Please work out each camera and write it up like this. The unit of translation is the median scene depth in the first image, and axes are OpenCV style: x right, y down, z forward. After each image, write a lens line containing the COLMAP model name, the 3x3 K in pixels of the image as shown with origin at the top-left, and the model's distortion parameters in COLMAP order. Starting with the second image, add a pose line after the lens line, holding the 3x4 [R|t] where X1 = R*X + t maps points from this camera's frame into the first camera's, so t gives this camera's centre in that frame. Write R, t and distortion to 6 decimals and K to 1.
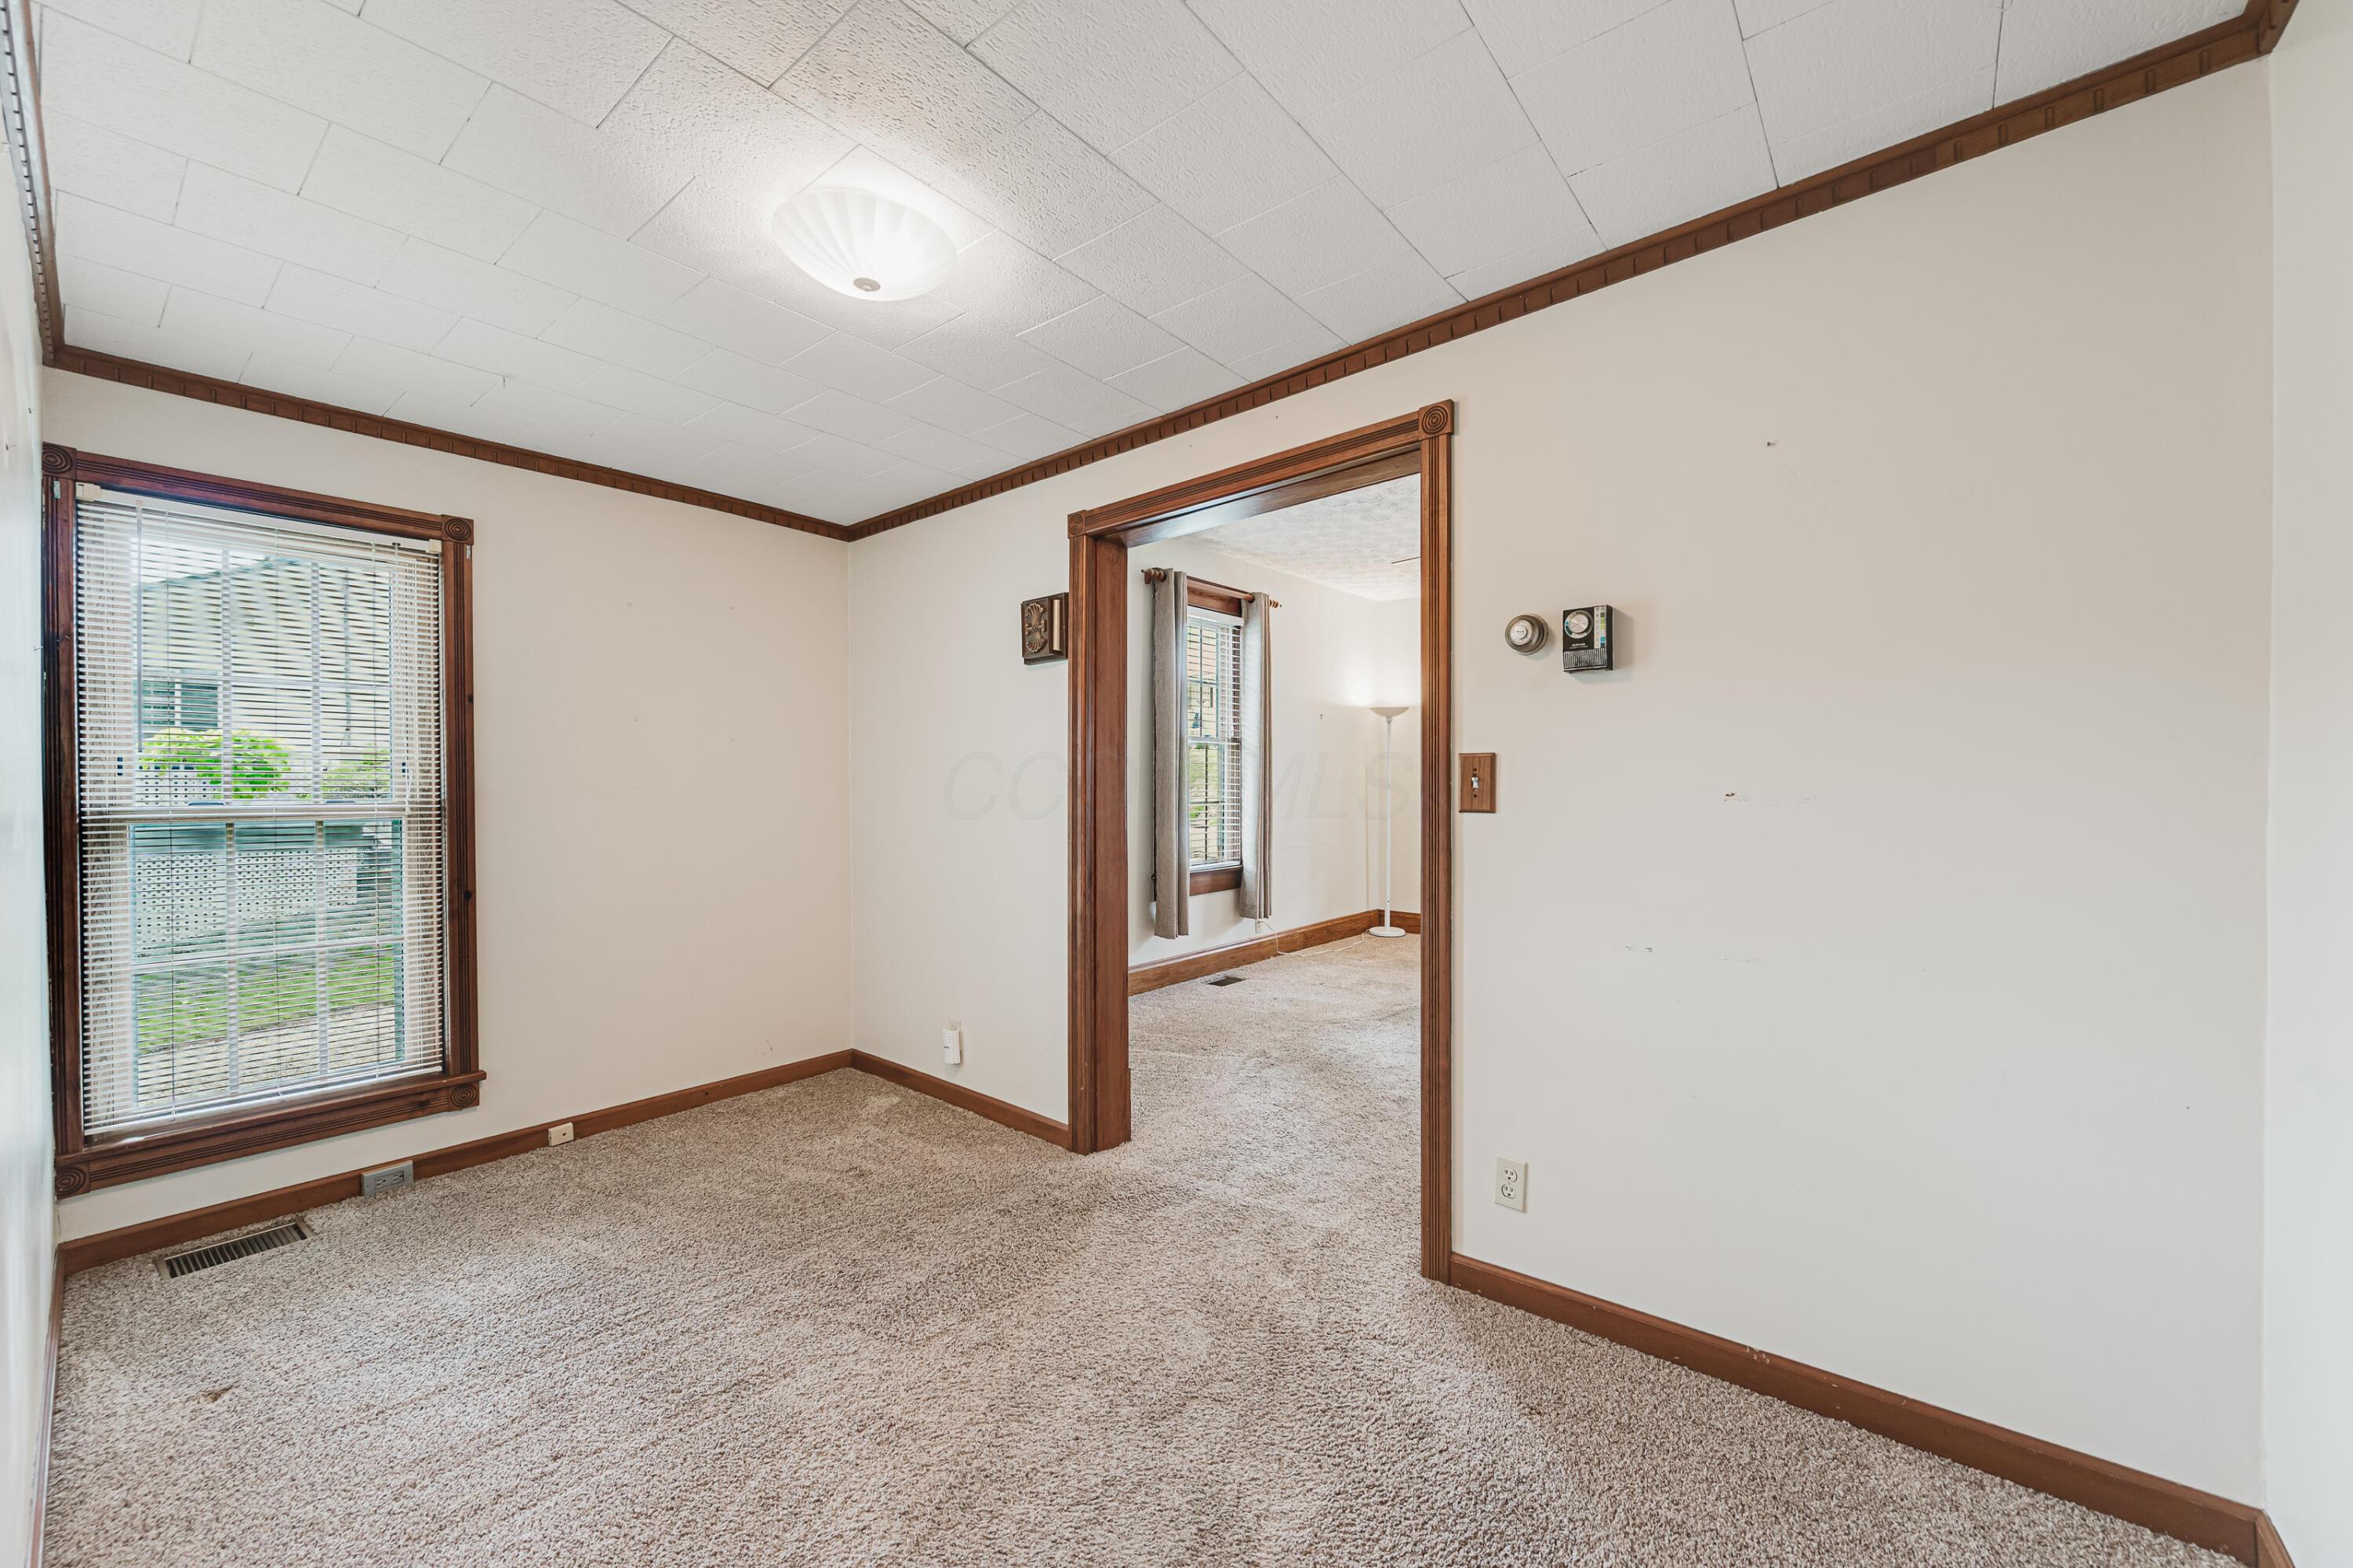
lens RADIAL K [[926.1, 0, 1182.1], [0, 926.1, 787.1], [0, 0, 1]] dist [-0.004644, 0.000140]
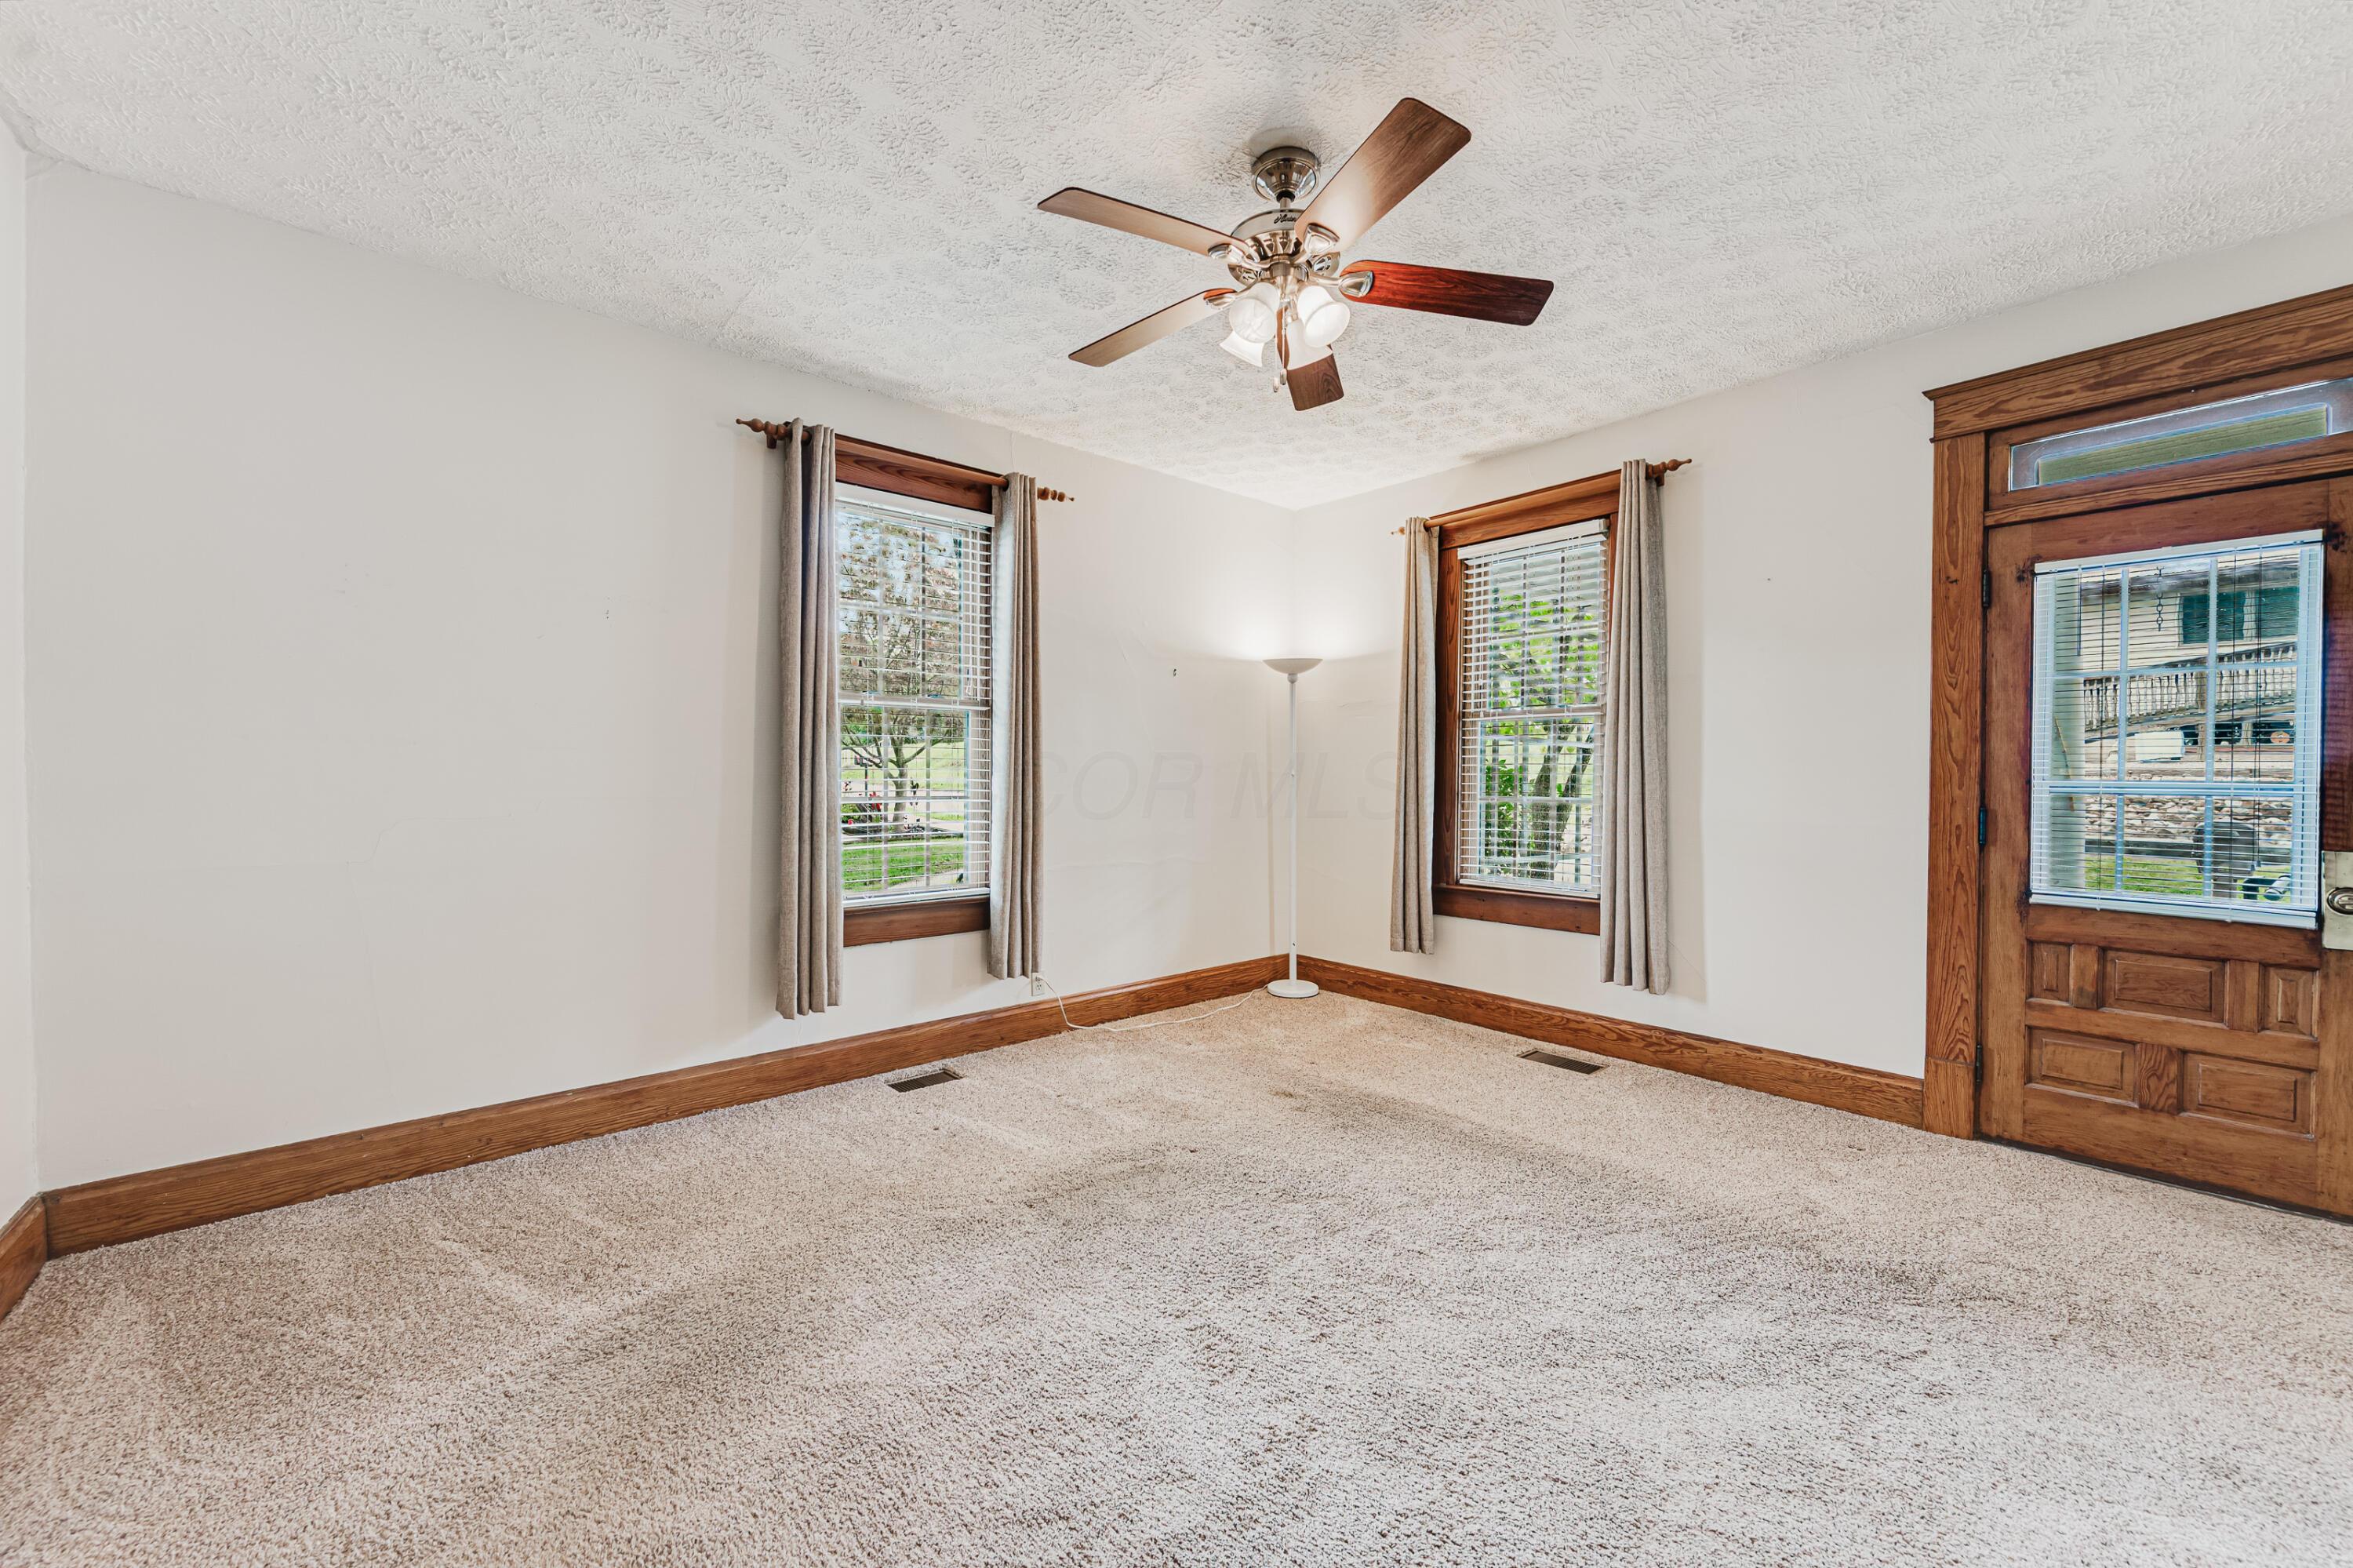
lens RADIAL K [[926.1, 0, 1182.1], [0, 926.1, 787.1], [0, 0, 1]] dist [-0.004644, 0.000140]
pose [[0.988570, 0.004831, -0.150682, 0.297825], [-0.004123, 0.999979, 0.005007, 0.004981], [0.150703, -0.004329, 0.988570, 0.378872]]
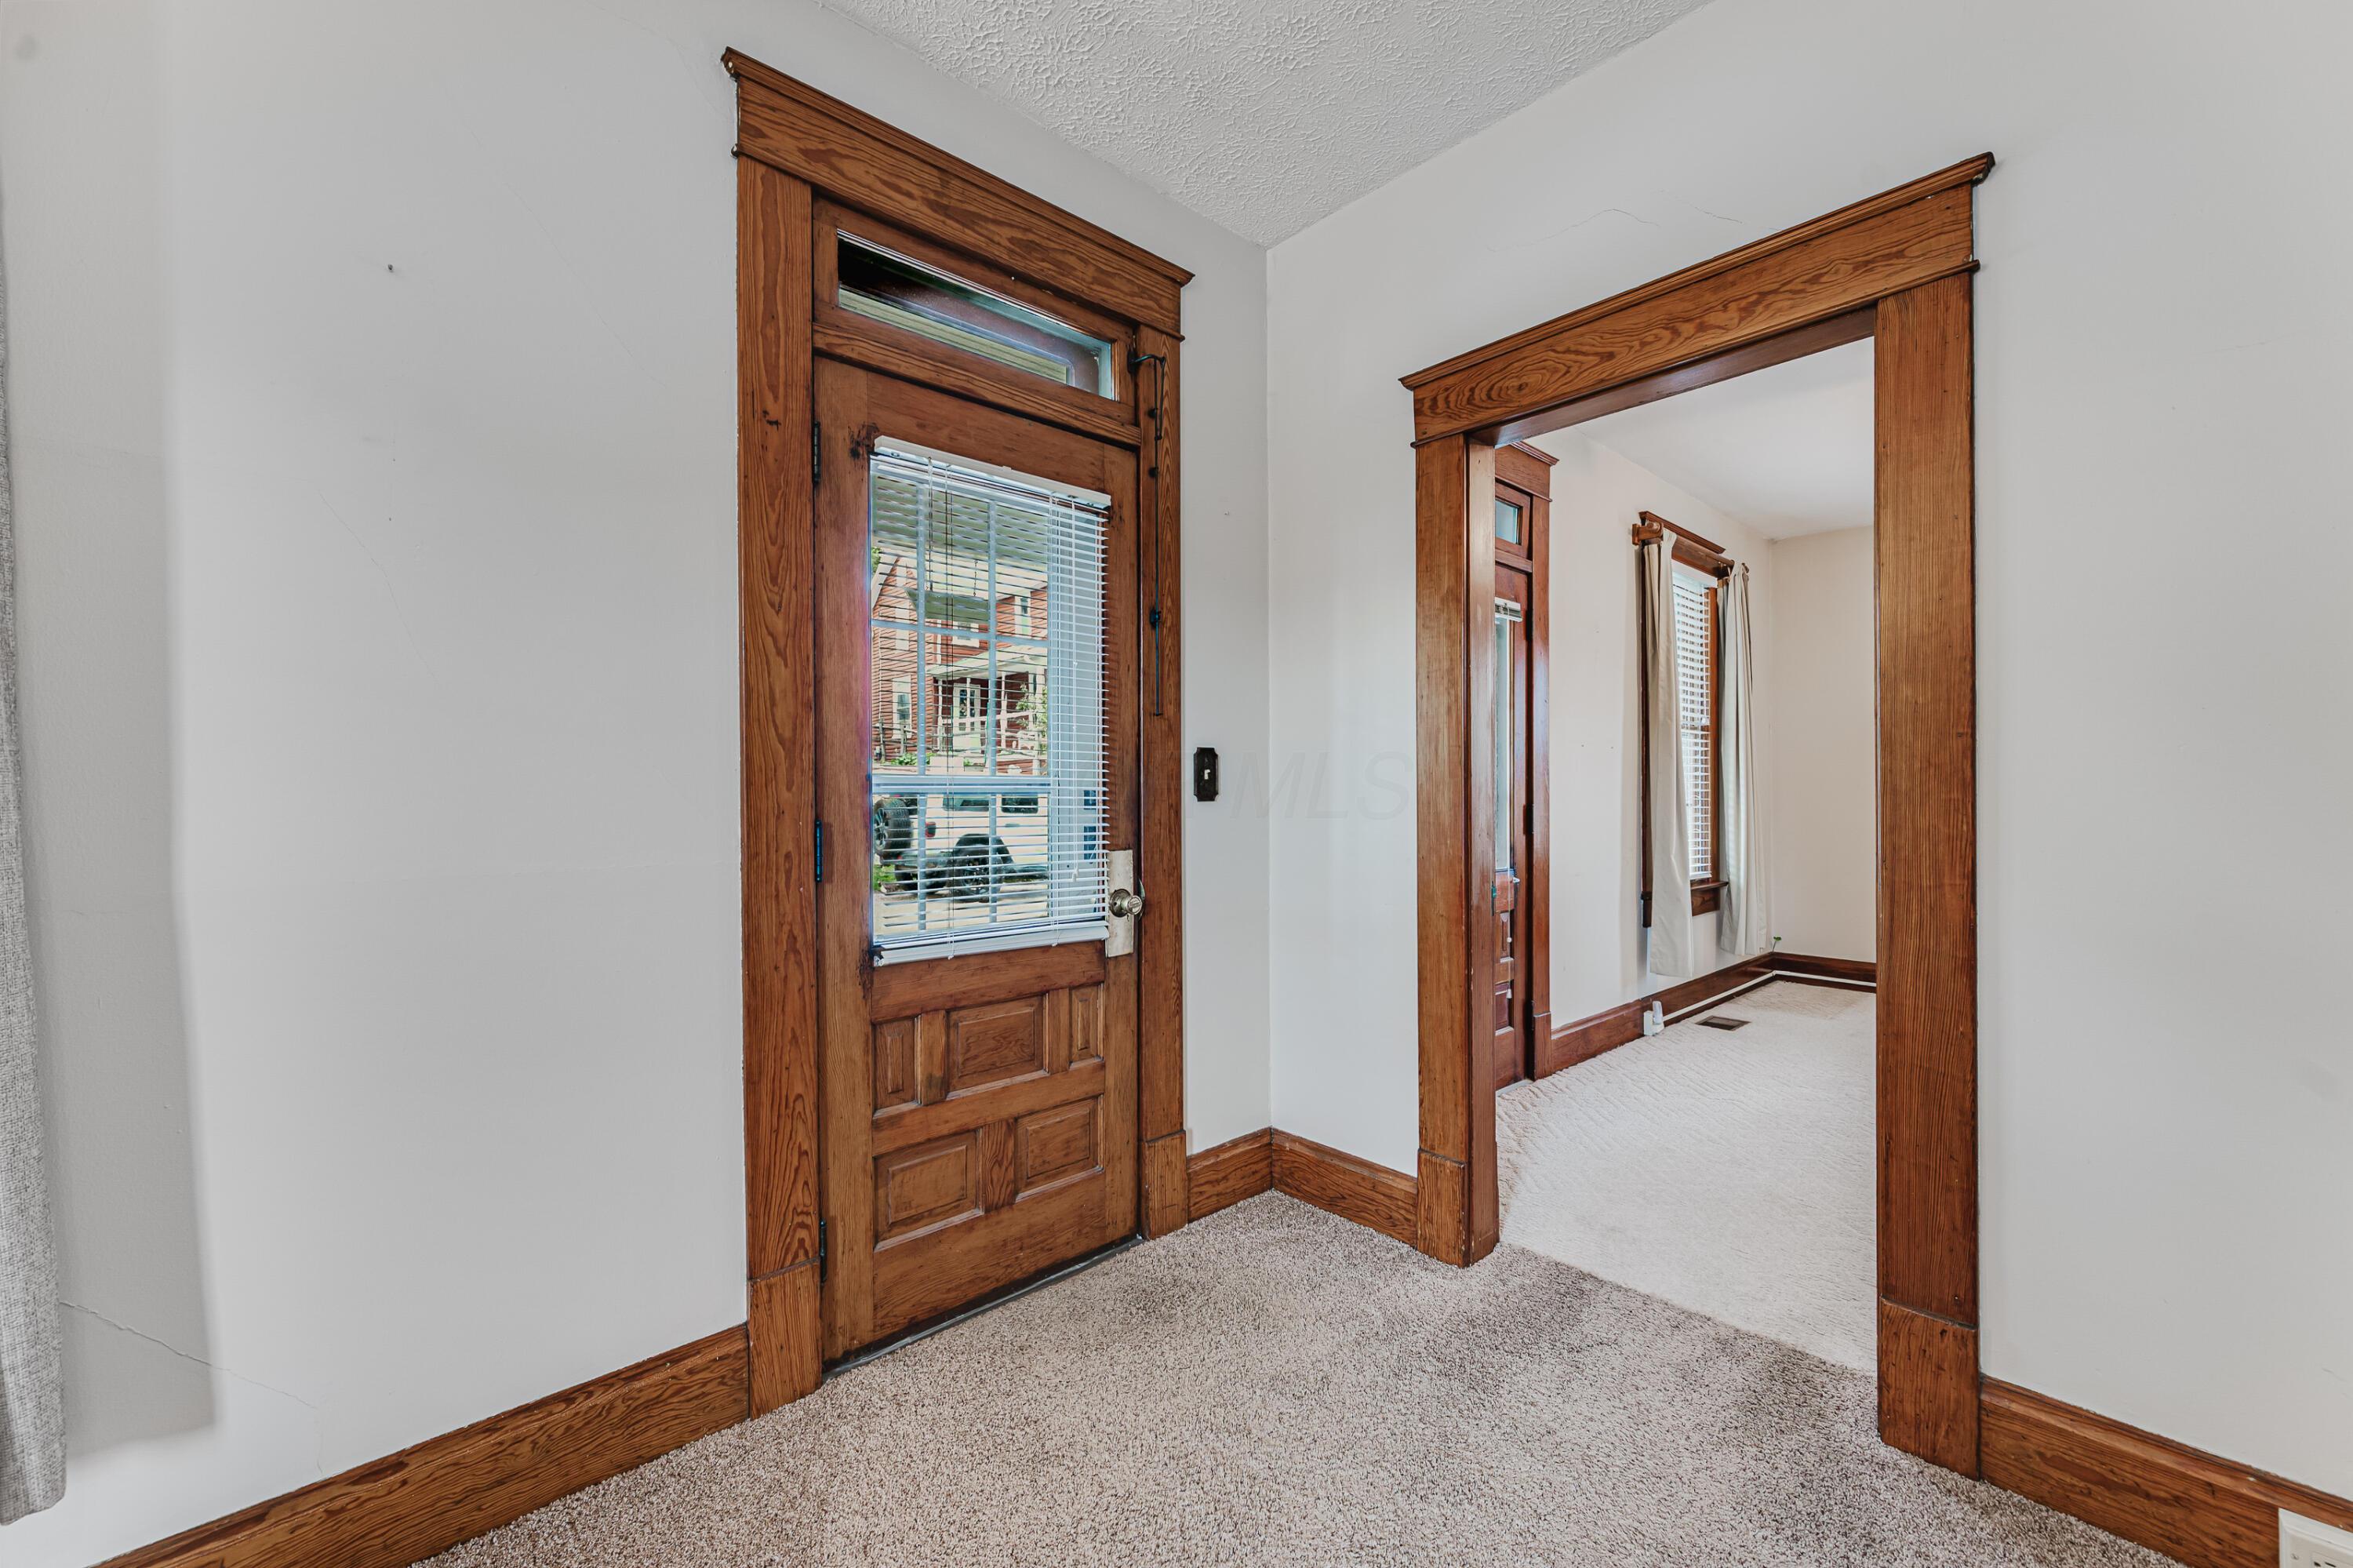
lens RADIAL K [[936.0, 0, 1206.3], [0, 936.0, 788.7], [0, 0, 1]] dist [-0.003123, -0.000155]
pose [[0.127518, -0.008026, 0.991804, 0.370147], [0.008765, 0.999937, 0.006965, 0.005698], [-0.991798, 0.007805, 0.127580, 0.786470]]
